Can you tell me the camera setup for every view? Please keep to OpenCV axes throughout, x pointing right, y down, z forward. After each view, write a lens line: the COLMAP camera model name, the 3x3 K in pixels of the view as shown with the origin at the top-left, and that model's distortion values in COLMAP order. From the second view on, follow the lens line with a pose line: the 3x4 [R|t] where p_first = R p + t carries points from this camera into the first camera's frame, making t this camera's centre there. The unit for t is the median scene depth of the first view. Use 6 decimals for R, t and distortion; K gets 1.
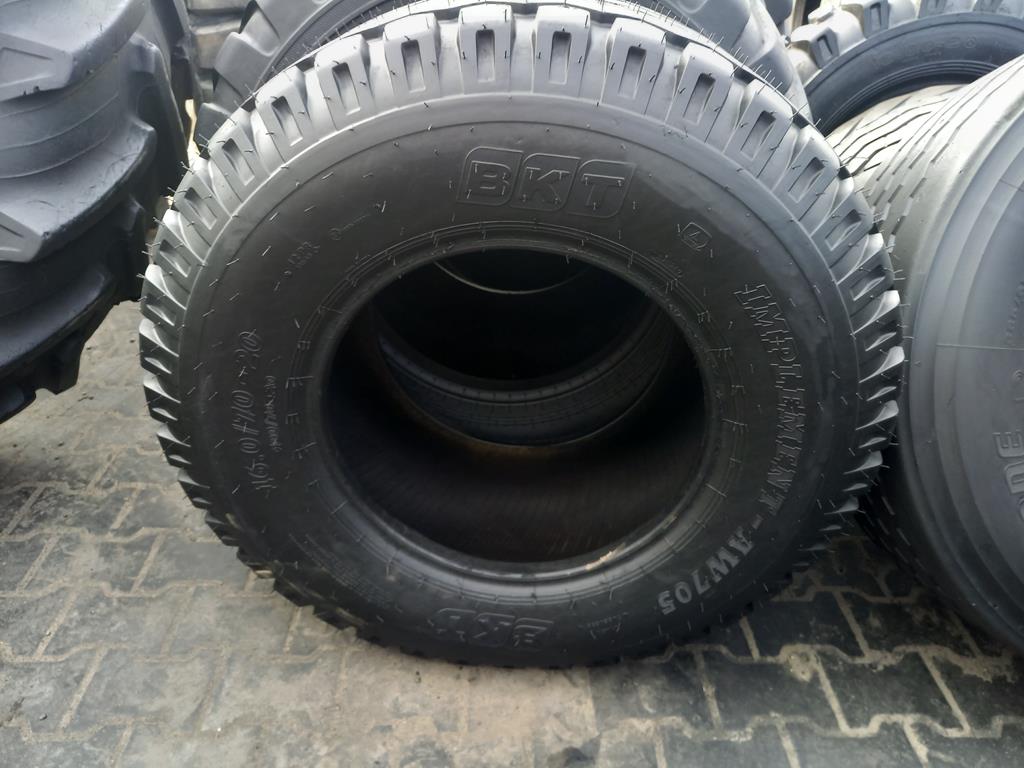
lens RADIAL K [[855.9, 0, 489.8], [0, 855.9, 384.4], [0, 0, 1]] dist [0.071286, -0.095020]
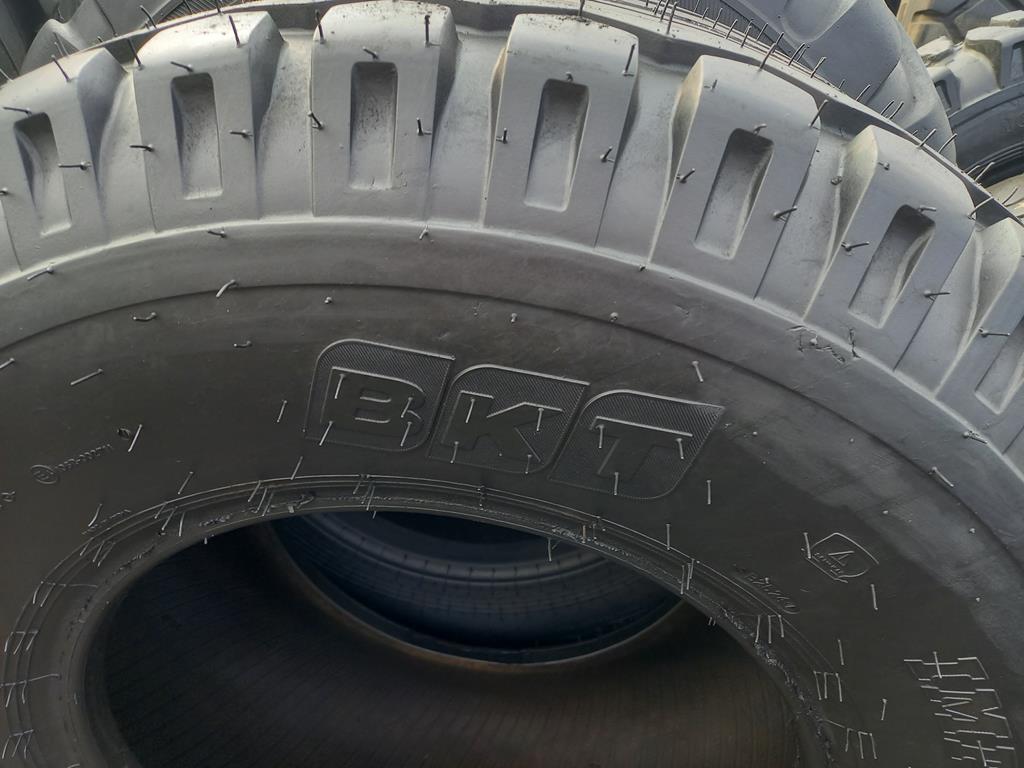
lens RADIAL K [[855.9, 0, 489.8], [0, 855.9, 384.4], [0, 0, 1]] dist [0.071286, -0.095020]
pose [[0.997366, 0.072396, -0.004394, 0.046850], [-0.072399, 0.997376, -0.000513, -0.205770], [0.004345, 0.000830, 0.999990, 0.465989]]
